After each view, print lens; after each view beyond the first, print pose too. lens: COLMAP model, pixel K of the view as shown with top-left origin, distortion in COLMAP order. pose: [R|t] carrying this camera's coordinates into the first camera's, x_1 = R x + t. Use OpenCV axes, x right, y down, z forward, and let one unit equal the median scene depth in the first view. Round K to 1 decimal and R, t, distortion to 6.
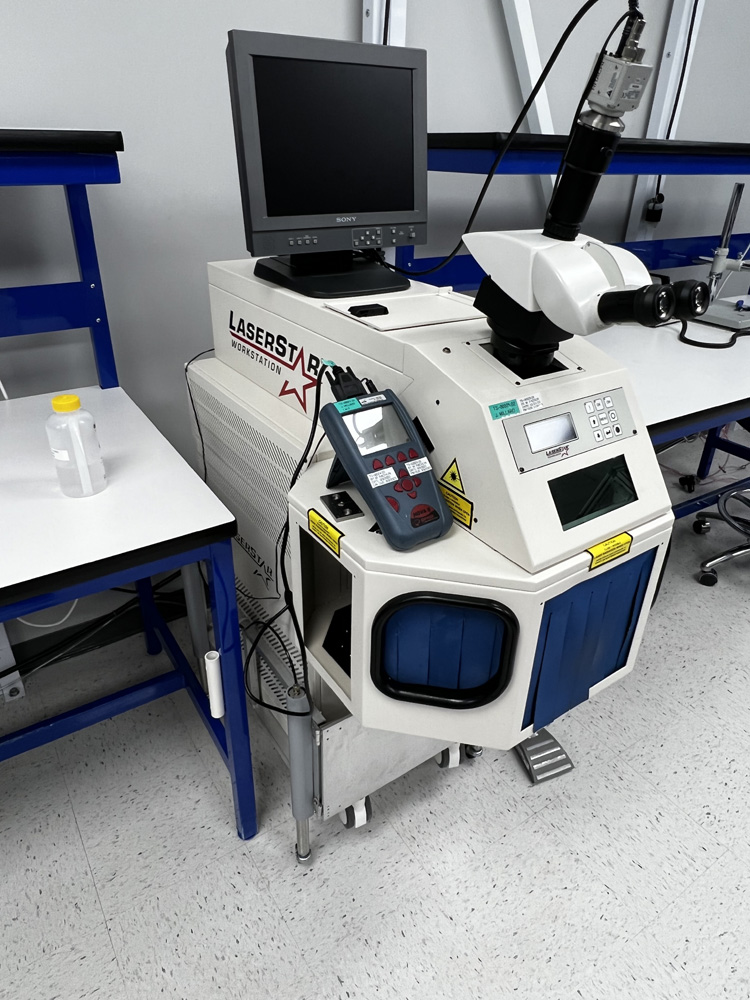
lens RADIAL K [[650.3, 0, 372.5], [0, 650.3, 478.3], [0, 0, 1]] dist [-0.003683, 0.001604]
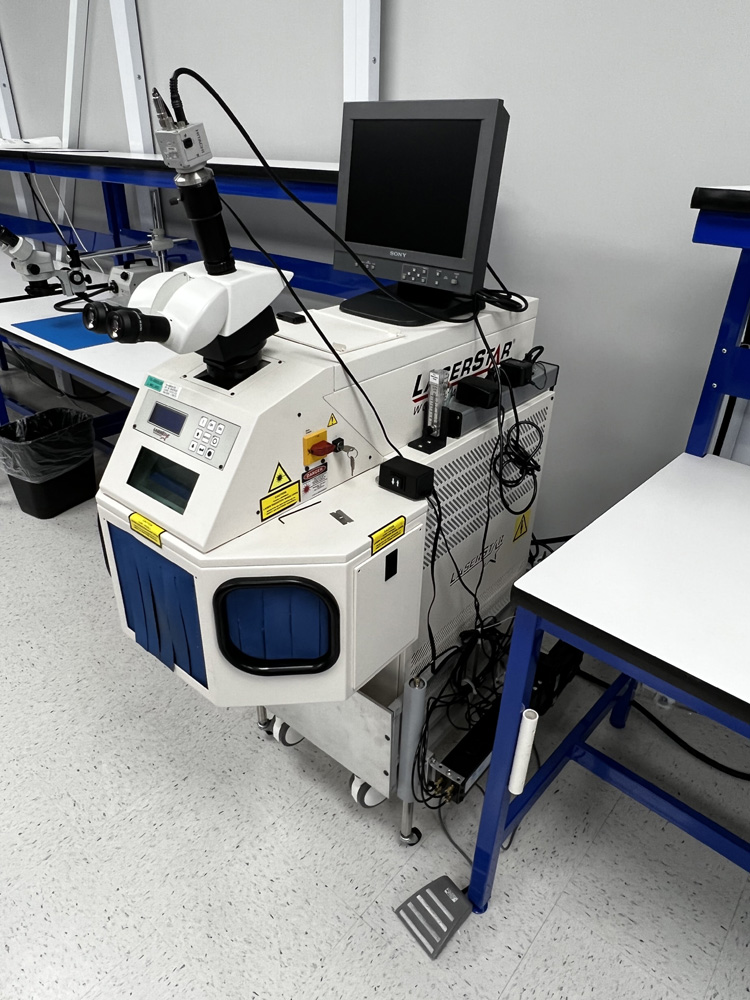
lens RADIAL K [[650.3, 0, 372.5], [0, 650.3, 478.3], [0, 0, 1]] dist [-0.003683, 0.001604]
pose [[0.278191, 0.429805, -0.858998, 0.917004], [-0.463257, 0.843451, 0.271998, -0.301626], [0.841429, 0.322269, 0.433751, 0.506079]]
